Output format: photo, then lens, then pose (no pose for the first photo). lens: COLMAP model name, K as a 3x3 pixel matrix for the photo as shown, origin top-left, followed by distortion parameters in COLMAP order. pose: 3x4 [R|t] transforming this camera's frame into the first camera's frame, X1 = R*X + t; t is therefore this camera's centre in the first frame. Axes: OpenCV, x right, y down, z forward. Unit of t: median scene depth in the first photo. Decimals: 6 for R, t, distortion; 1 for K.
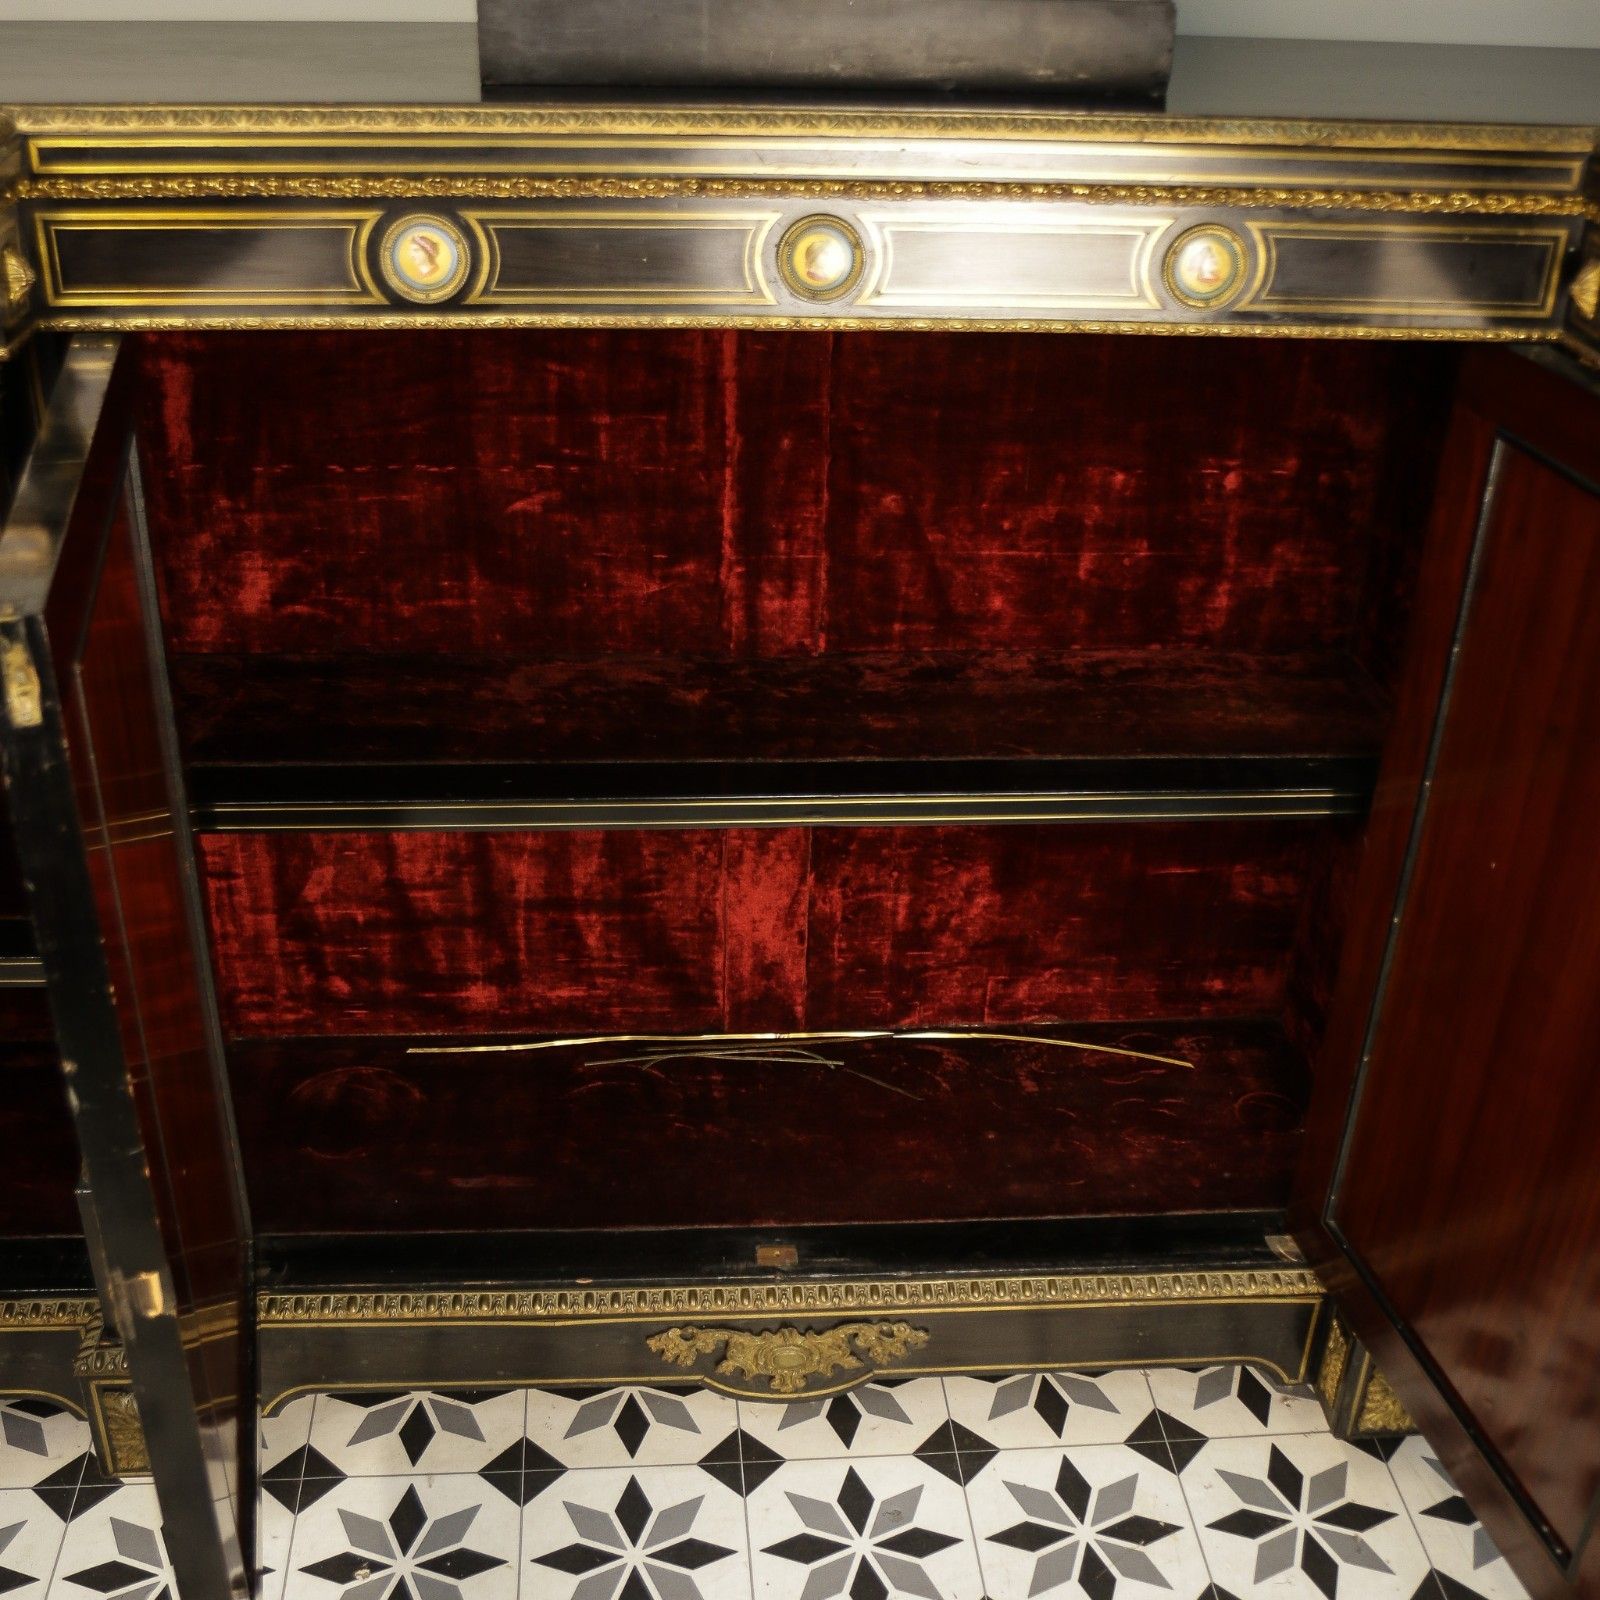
lens RADIAL K [[1909.2, 0, 794.8], [0, 1909.2, 791.8], [0, 0, 1]] dist [-0.068533, 0.000000]
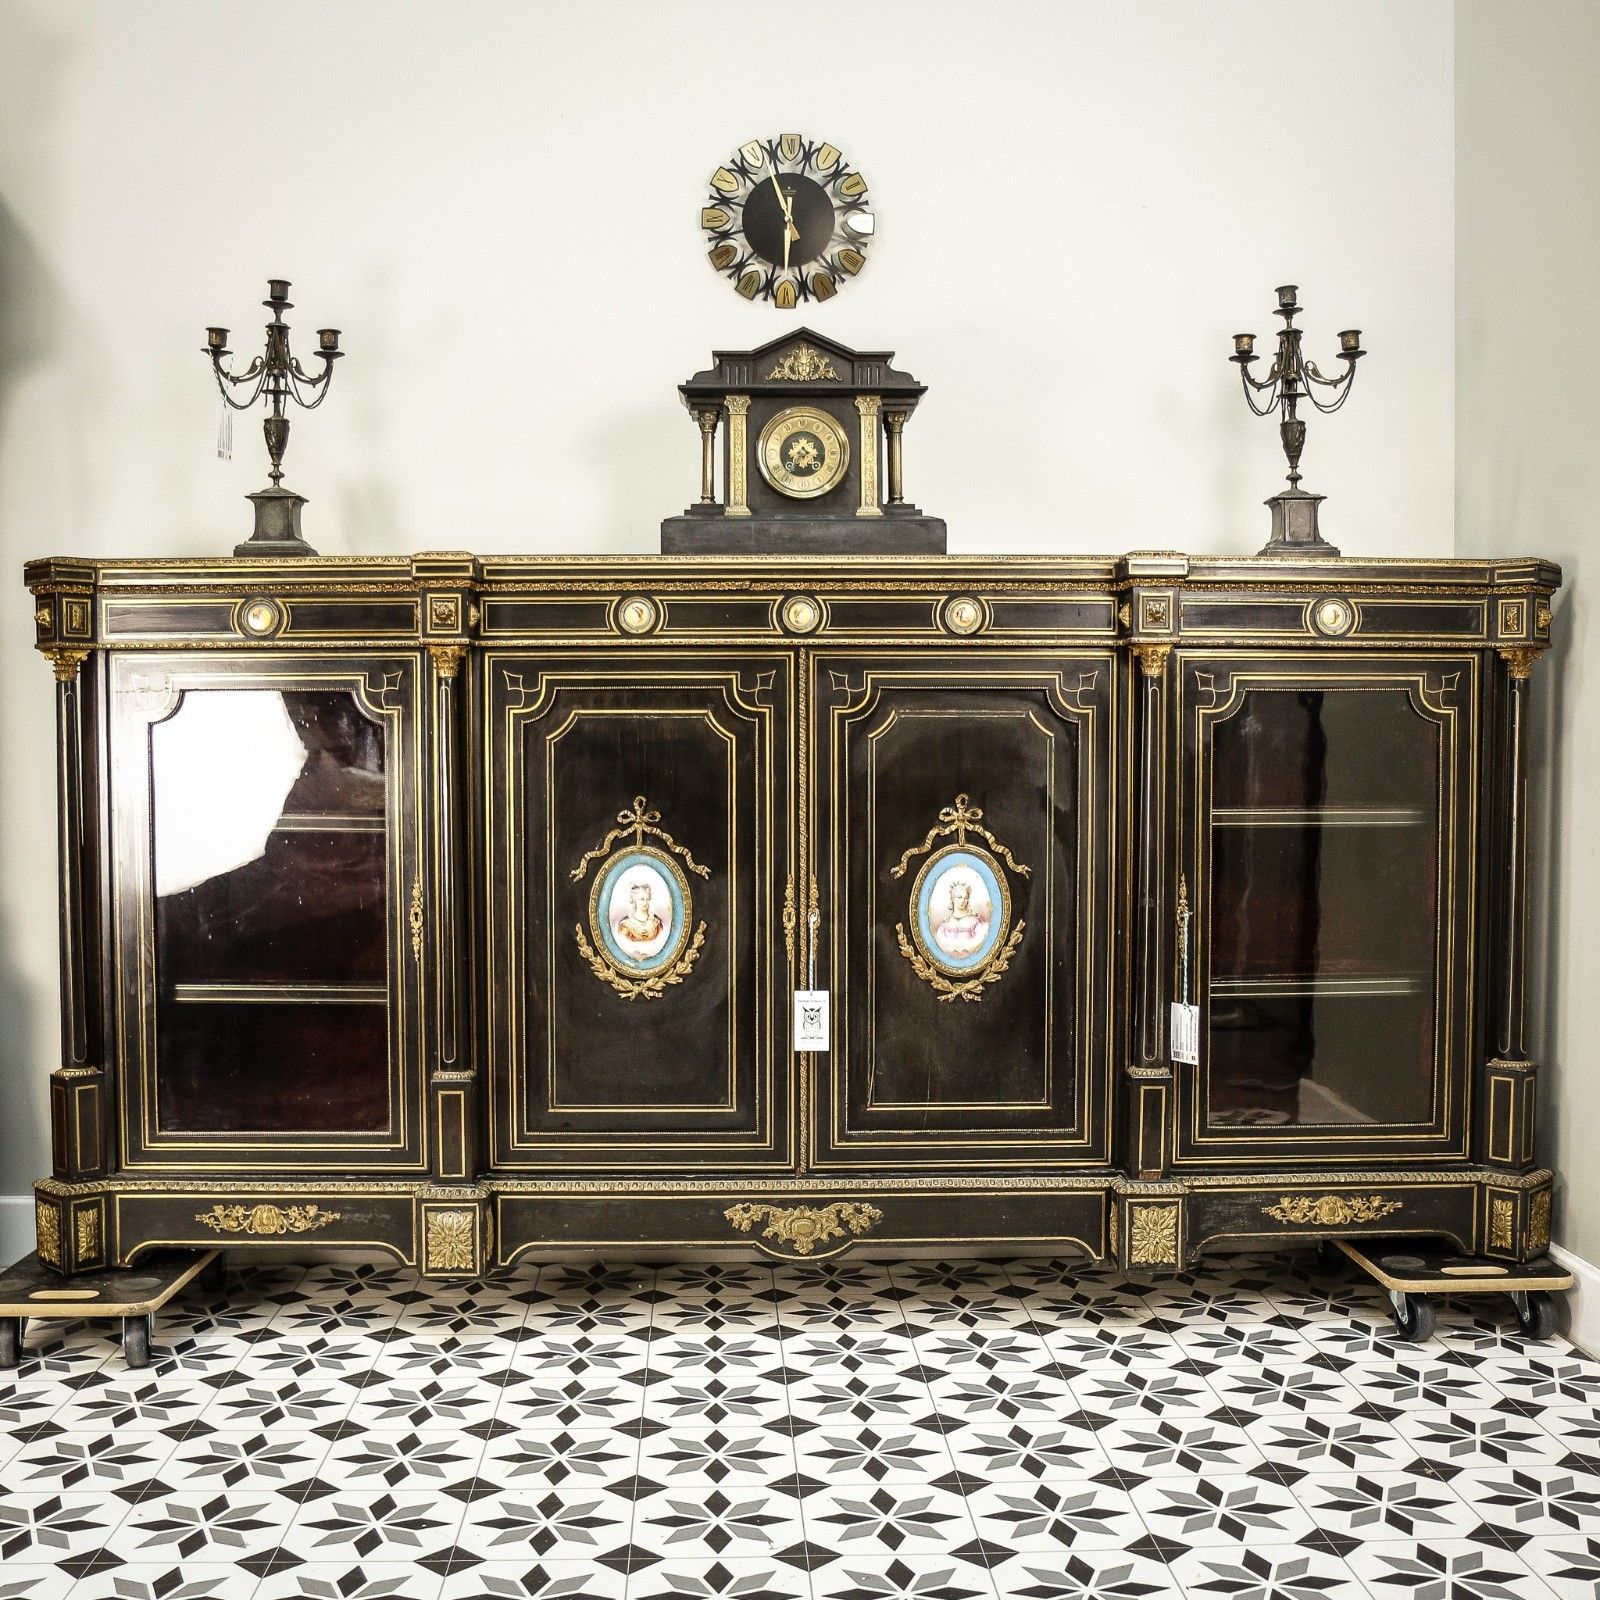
lens RADIAL K [[1849.9, 0, 814.3], [0, 1849.9, 820.8], [0, 0, 1]] dist [-0.063854, 0.000000]
pose [[0.999065, -0.026631, -0.034043, 0.074545], [0.008522, 0.893540, -0.448902, 0.719645], [0.042374, 0.448193, 0.892932, -0.698416]]
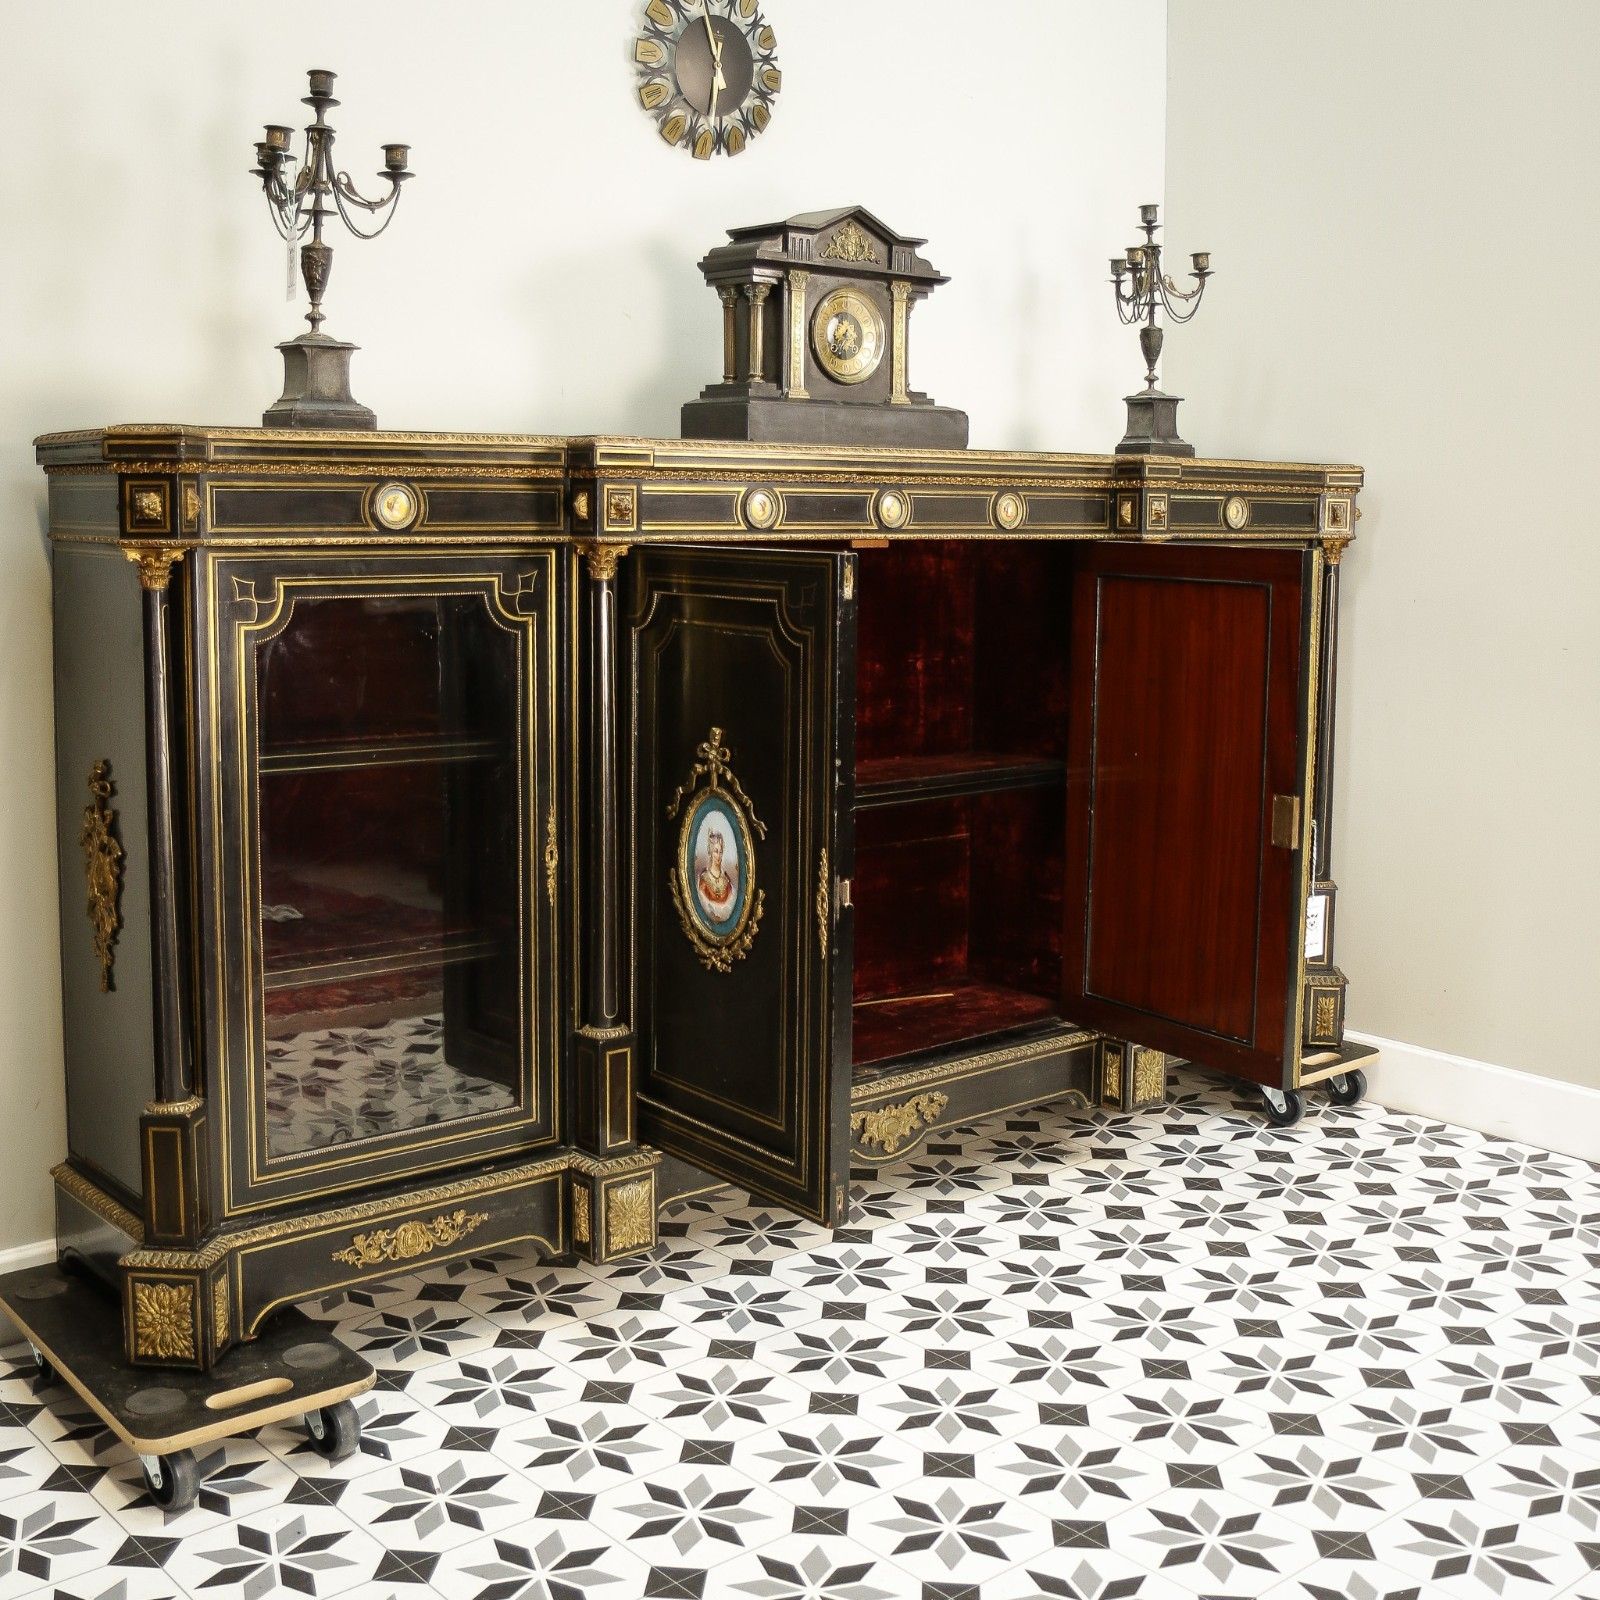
lens RADIAL K [[1920.0, 0, 782.8], [0, 1920.0, 687.5], [0, 0, 1]] dist [-0.067332, 0.000000]
pose [[0.814083, -0.073812, 0.576039, -1.058880], [0.294842, 0.907082, -0.300452, 0.425042], [-0.500337, 0.414433, 0.760202, -0.462174]]
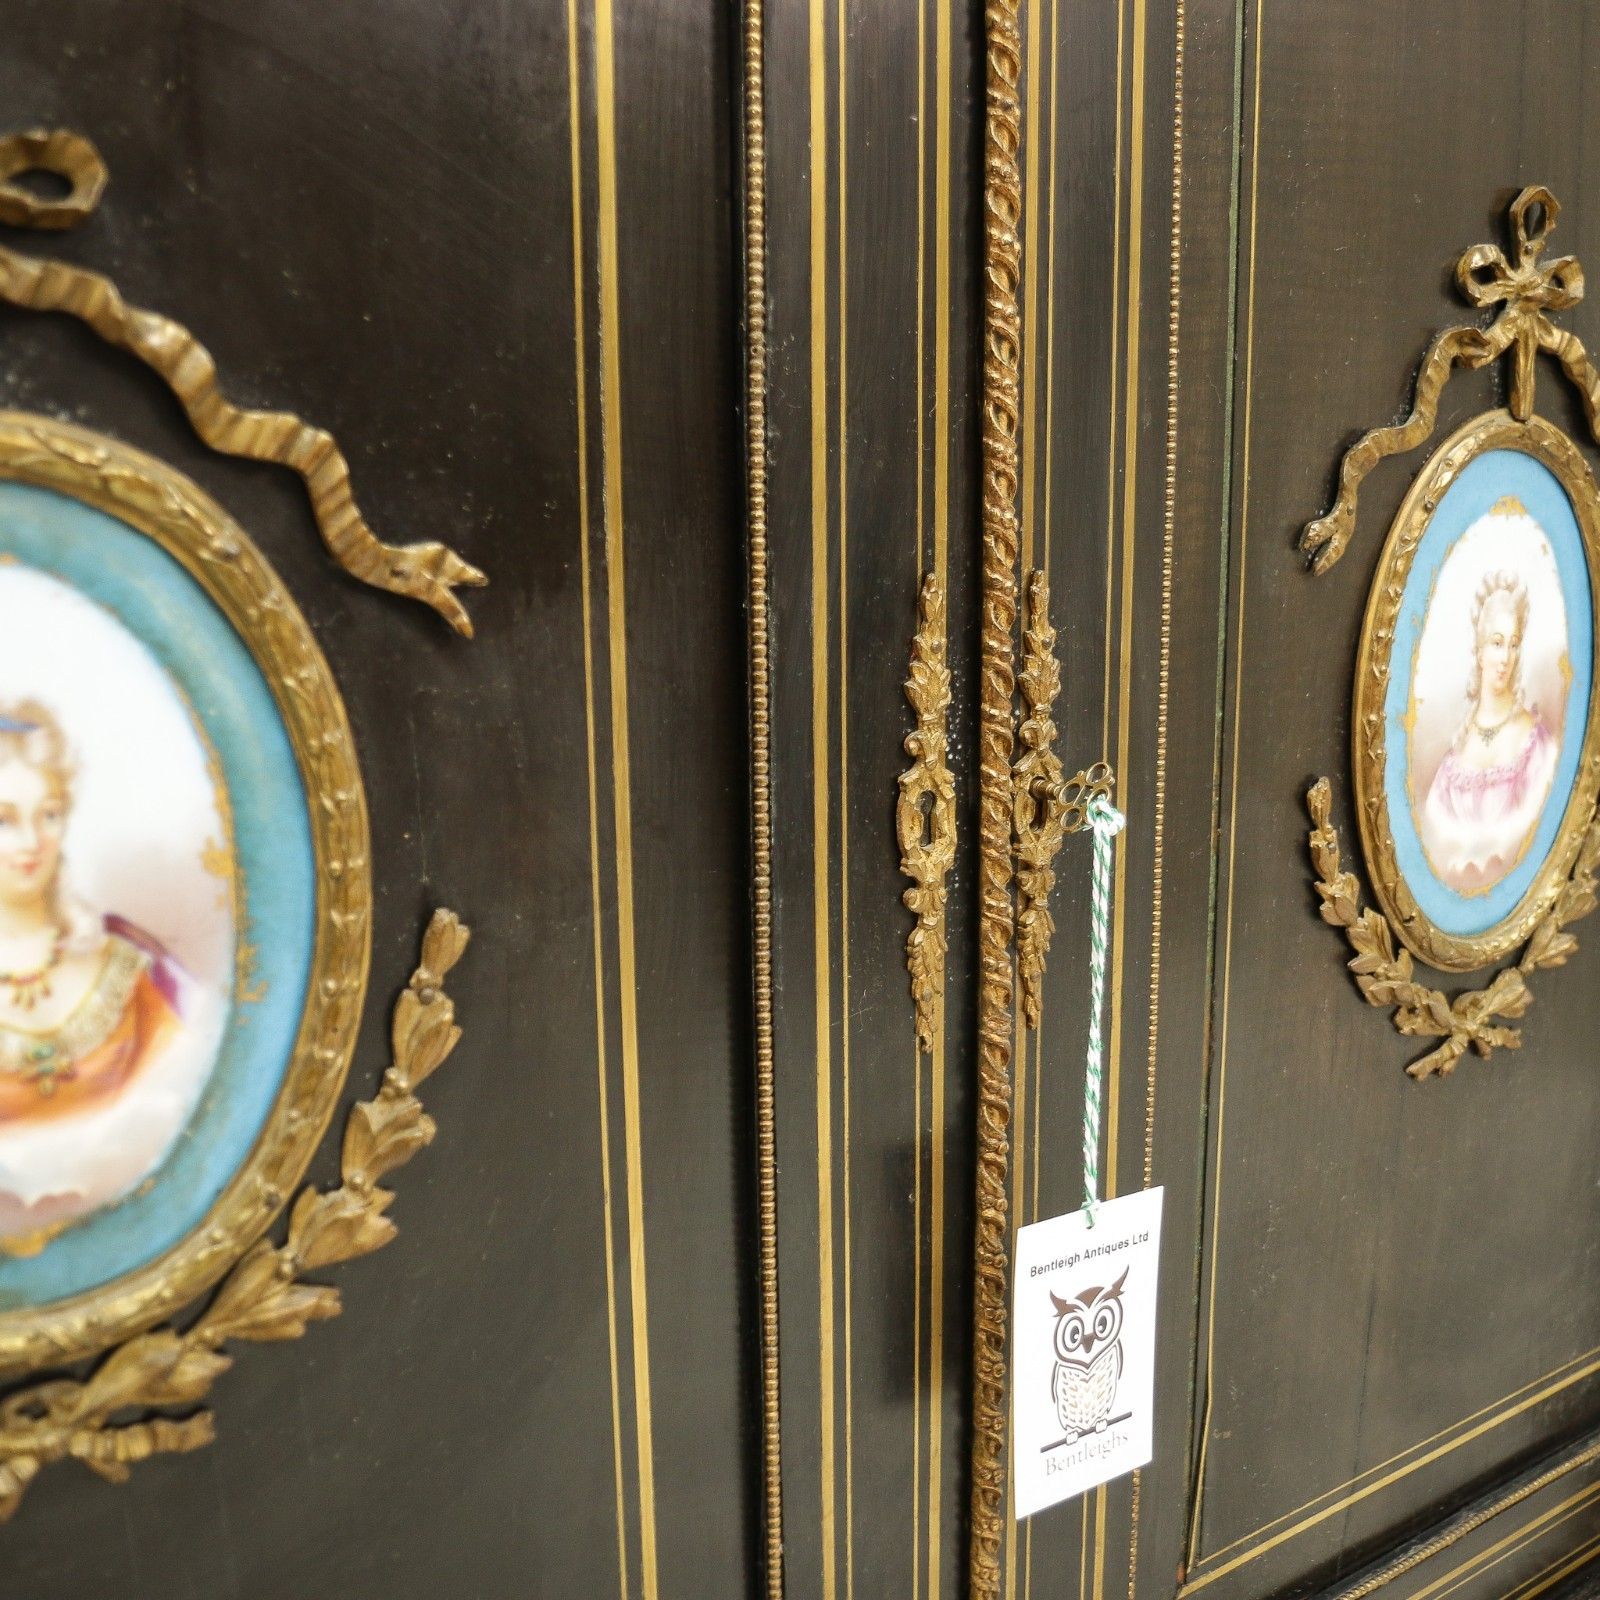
lens RADIAL K [[1864.9, 0, 1001.4], [0, 1864.9, 792.2], [0, 0, 1]] dist [-0.066249, 0.000000]
pose [[0.821987, -0.134932, 0.553290, -0.165824], [0.287318, 0.937079, -0.198322, 0.096231], [-0.491717, 0.321988, 0.809035, 0.603154]]
